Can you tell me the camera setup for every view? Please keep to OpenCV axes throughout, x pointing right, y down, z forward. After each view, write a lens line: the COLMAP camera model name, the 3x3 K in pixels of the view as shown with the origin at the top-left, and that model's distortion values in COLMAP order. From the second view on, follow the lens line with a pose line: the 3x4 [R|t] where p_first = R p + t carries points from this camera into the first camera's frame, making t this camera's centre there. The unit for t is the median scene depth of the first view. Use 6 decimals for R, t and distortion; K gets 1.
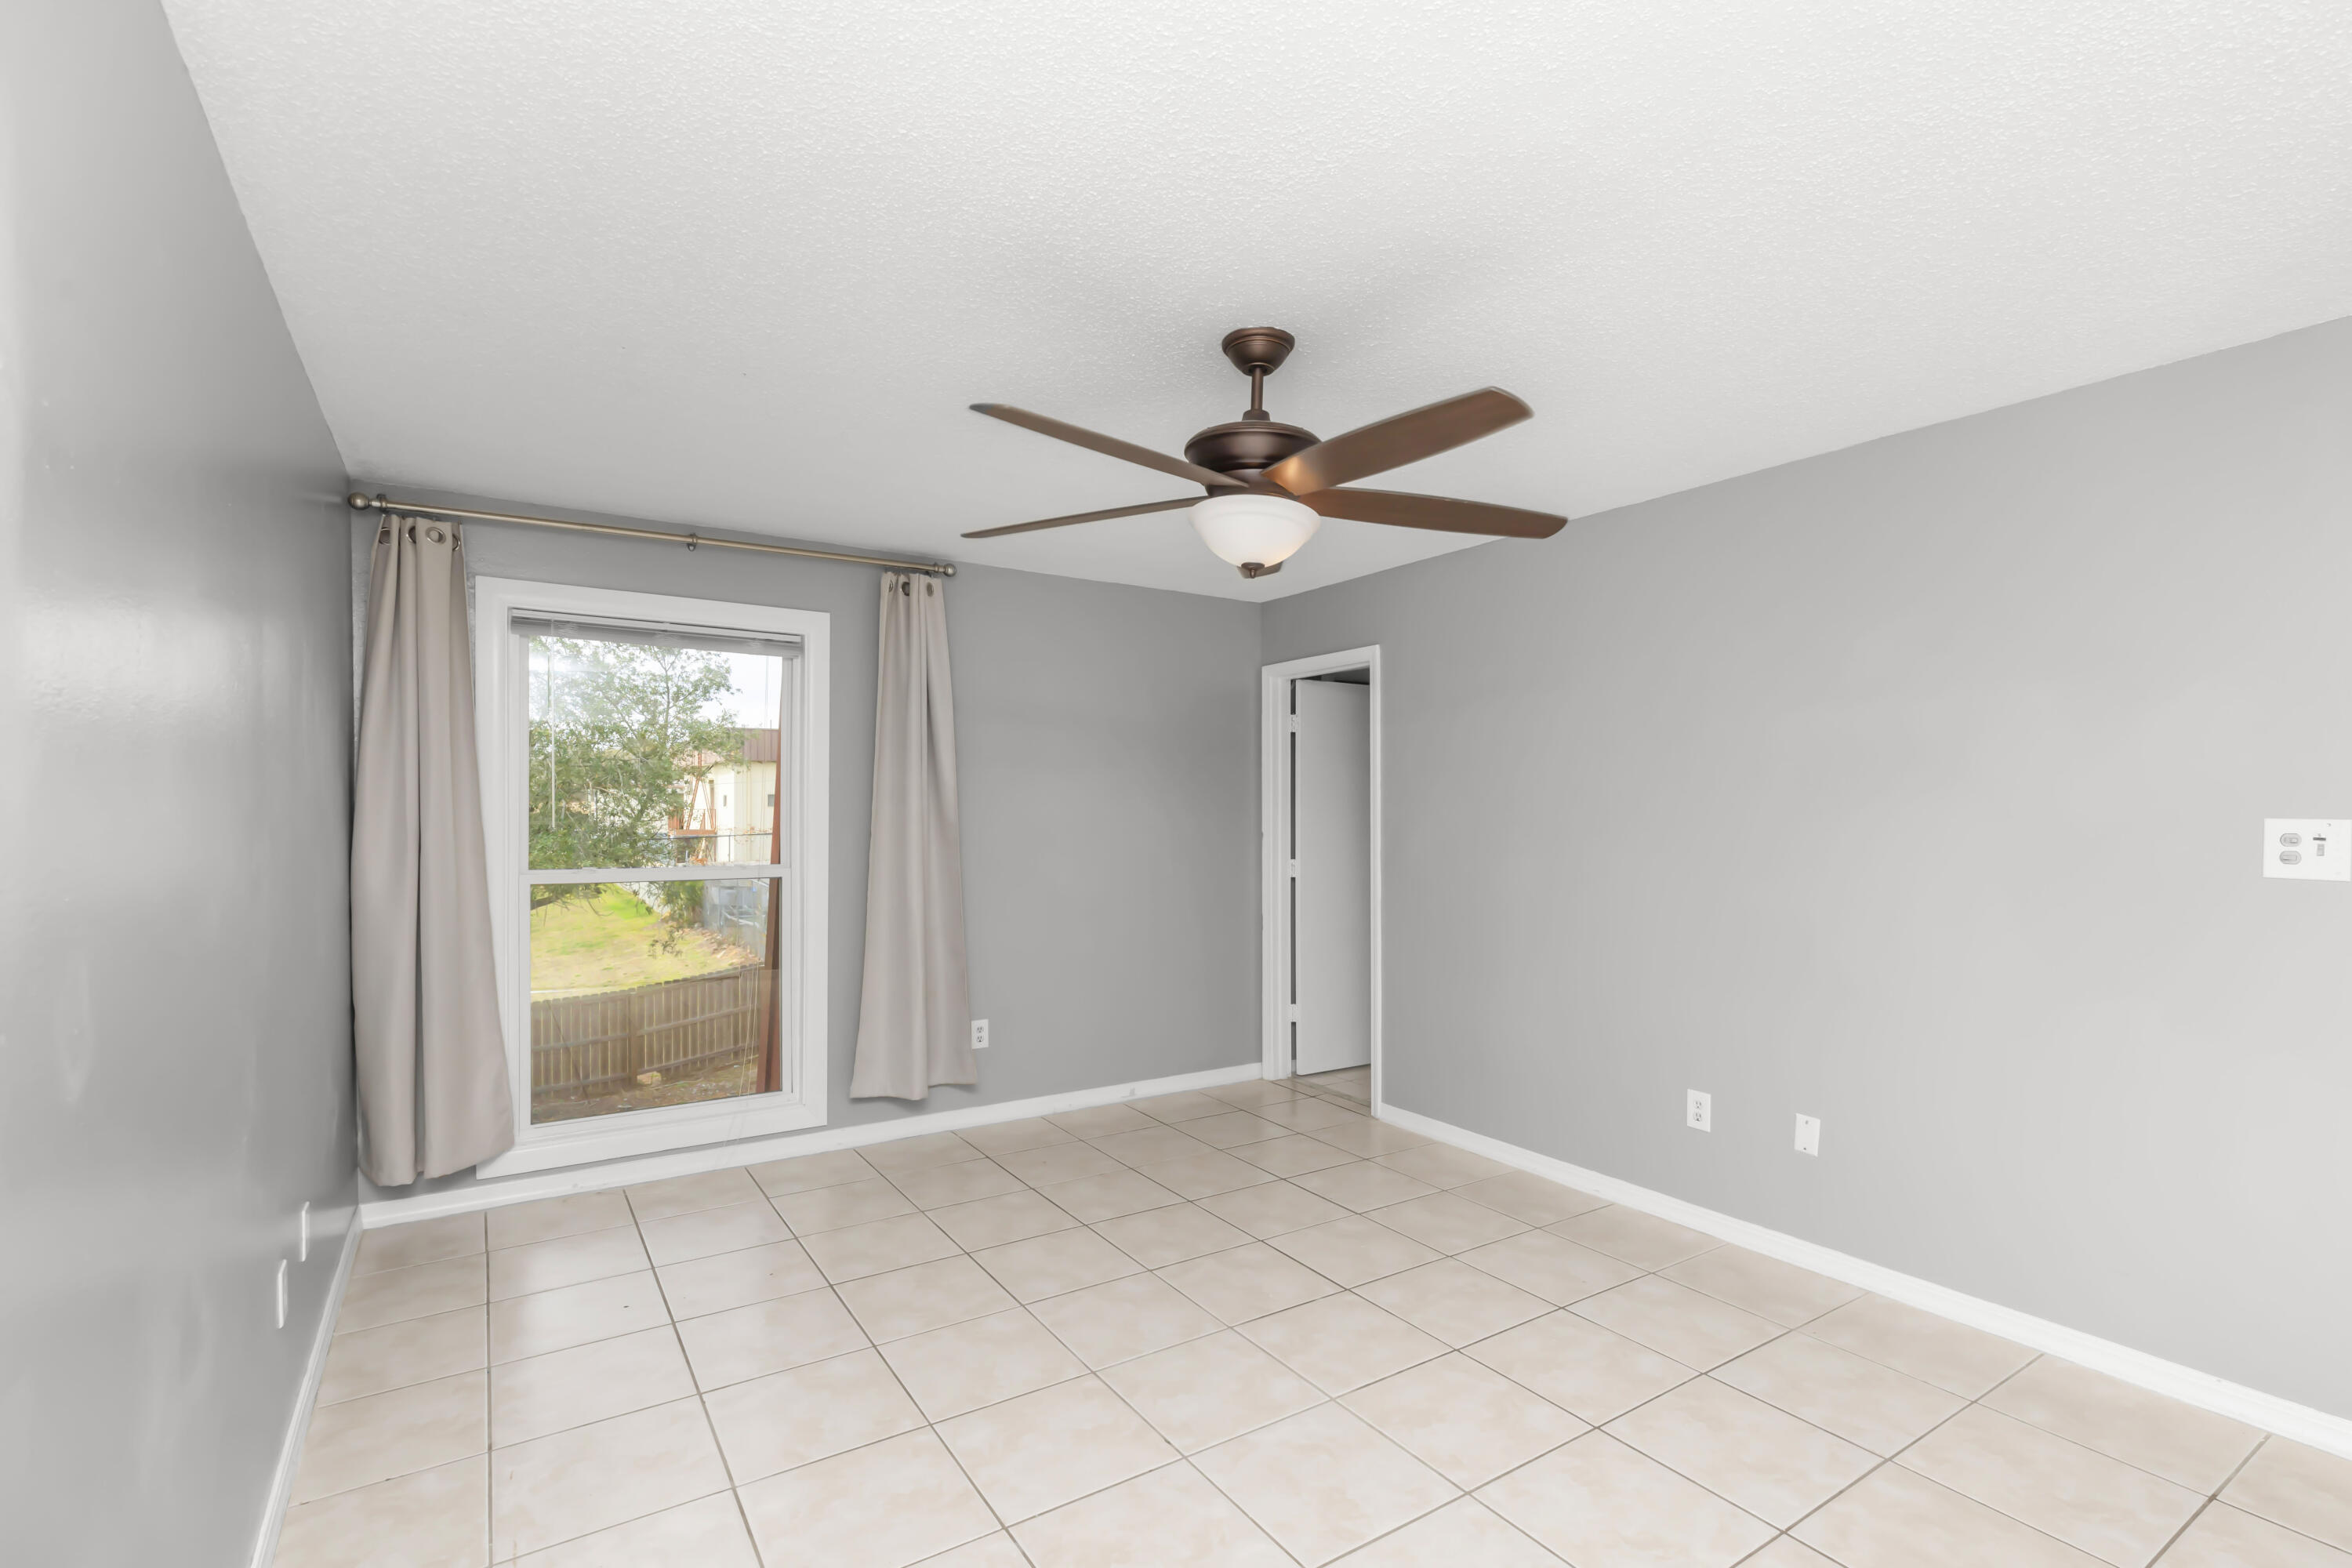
lens RADIAL K [[1064.2, 0, 1195.5], [0, 1064.2, 800.6], [0, 0, 1]] dist [0.002472, -0.001535]
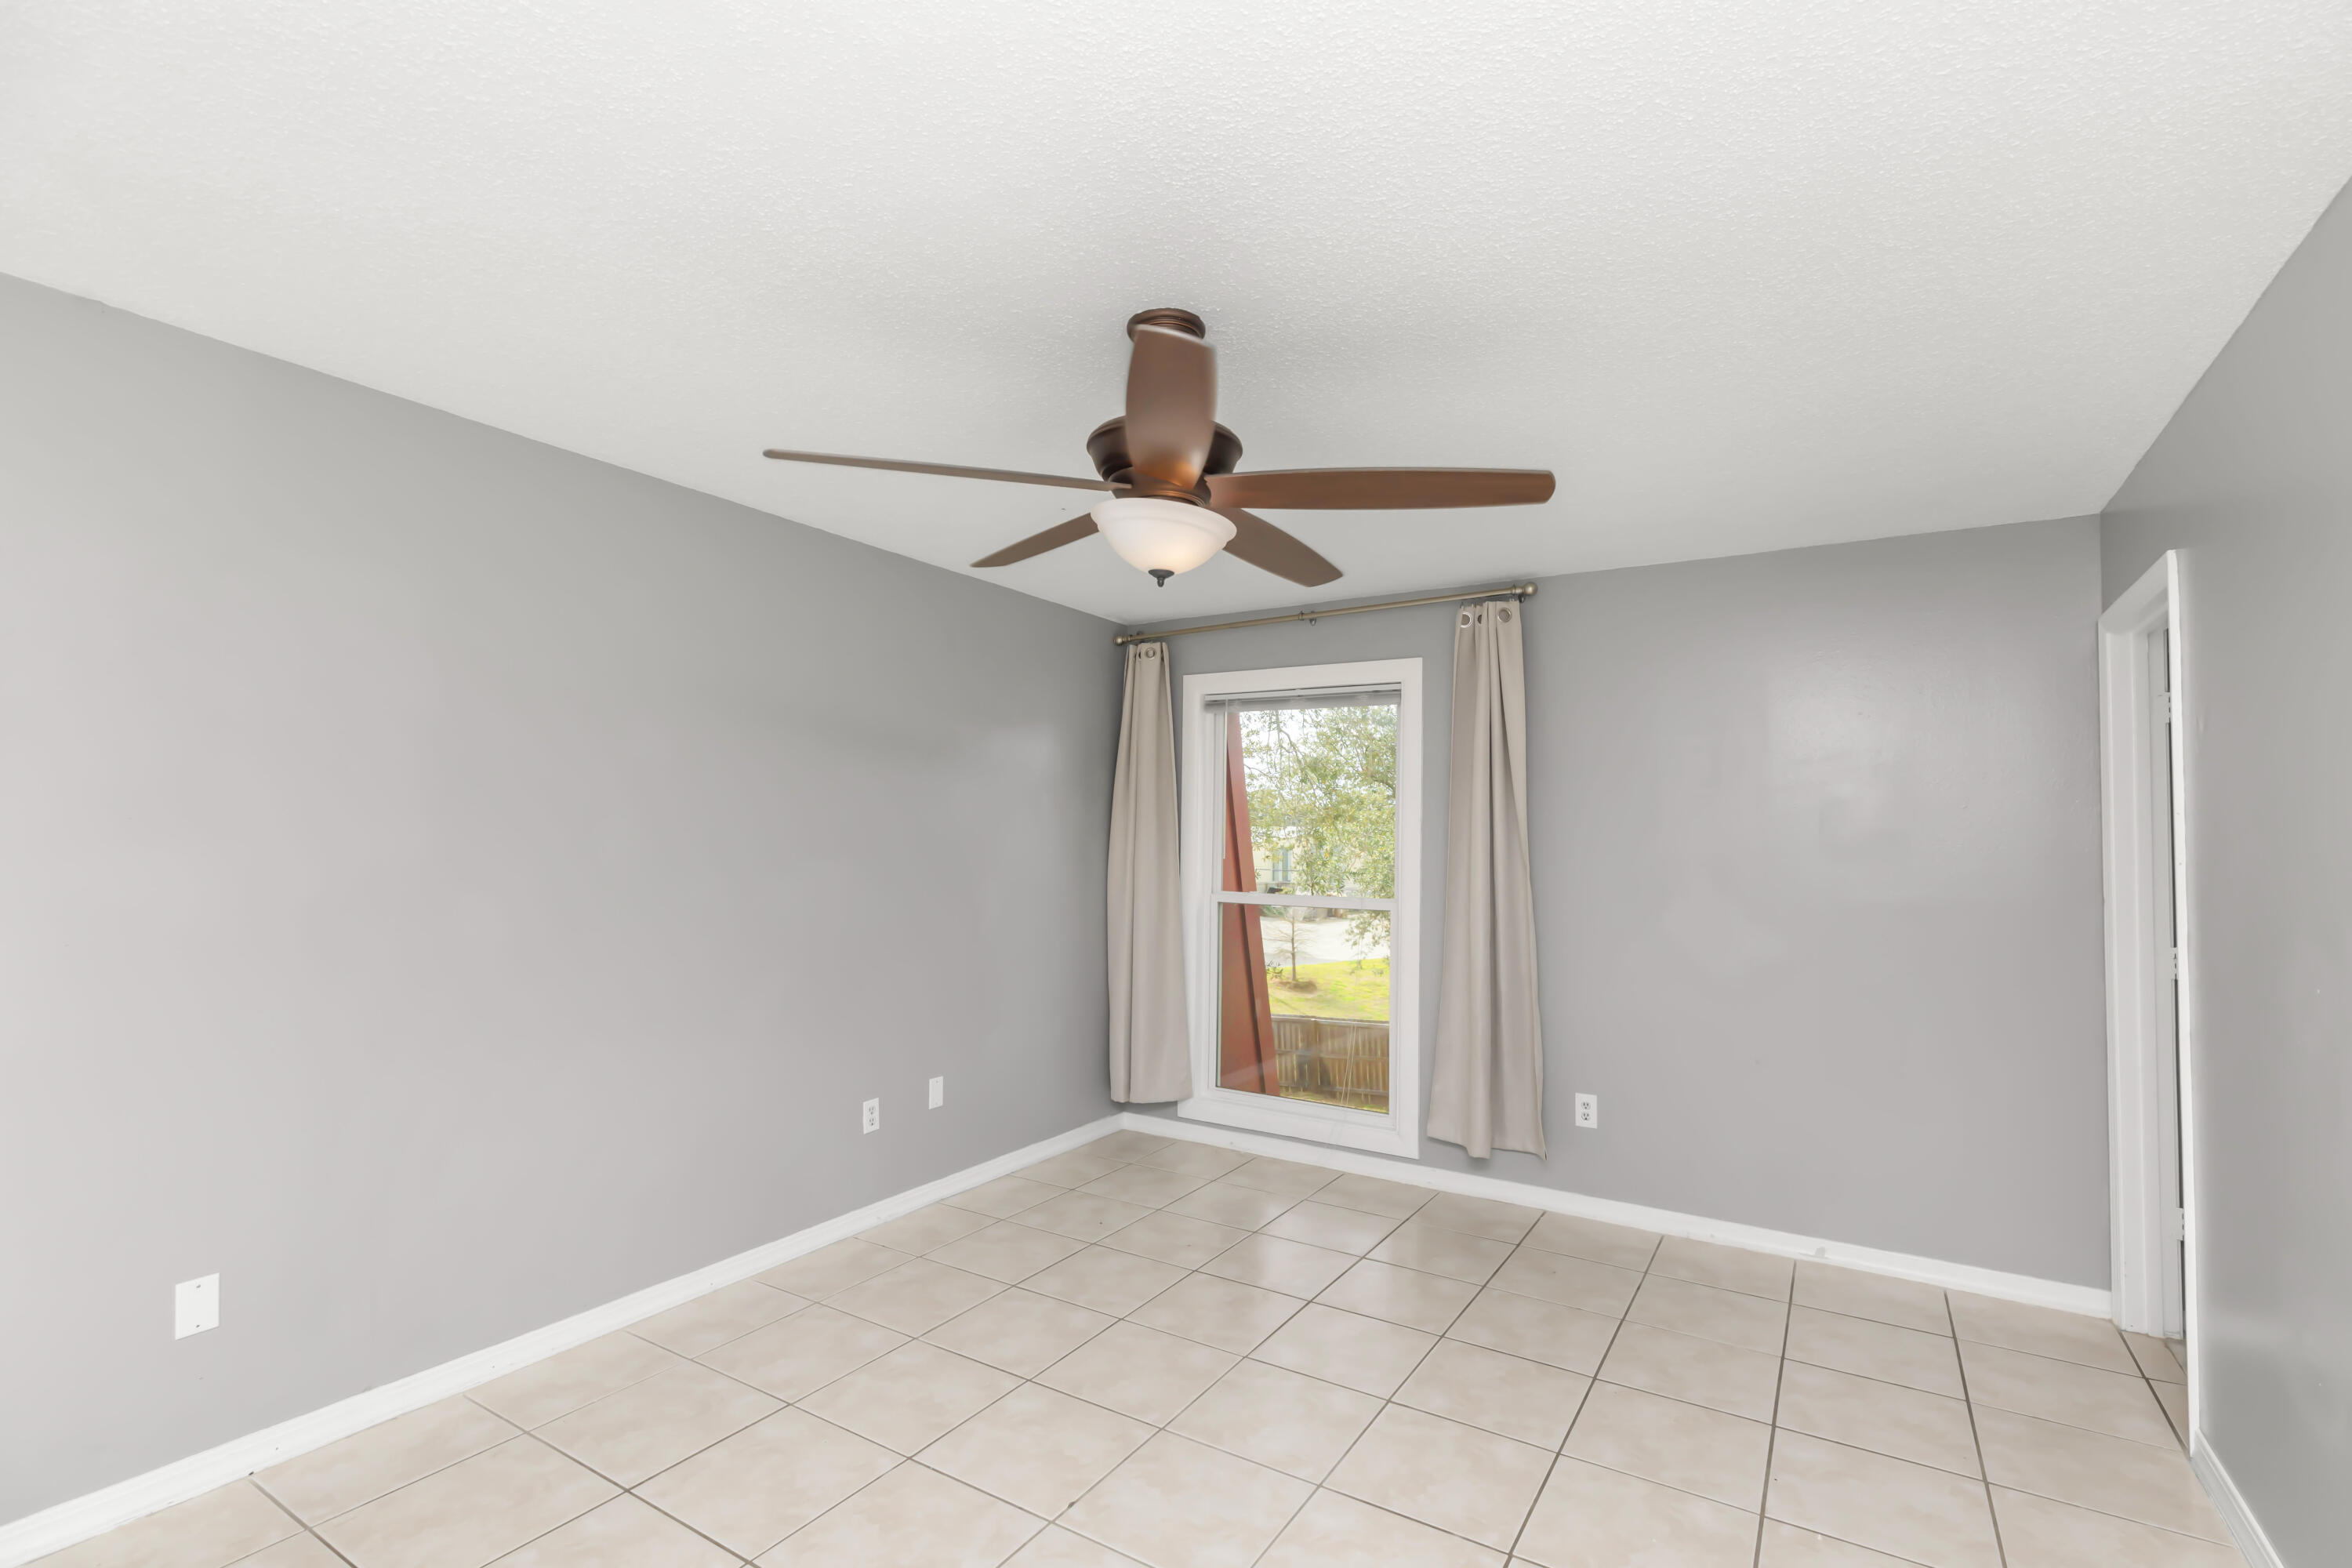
lens RADIAL K [[1064.2, 0, 1196.7], [0, 1064.2, 780.3], [0, 0, 1]] dist [0.002472, -0.001535]
pose [[0.422004, -0.049080, -0.905265, 0.502495], [-0.007186, 0.998321, -0.057475, 0.004543], [0.906566, 0.030760, 0.420943, 0.373602]]
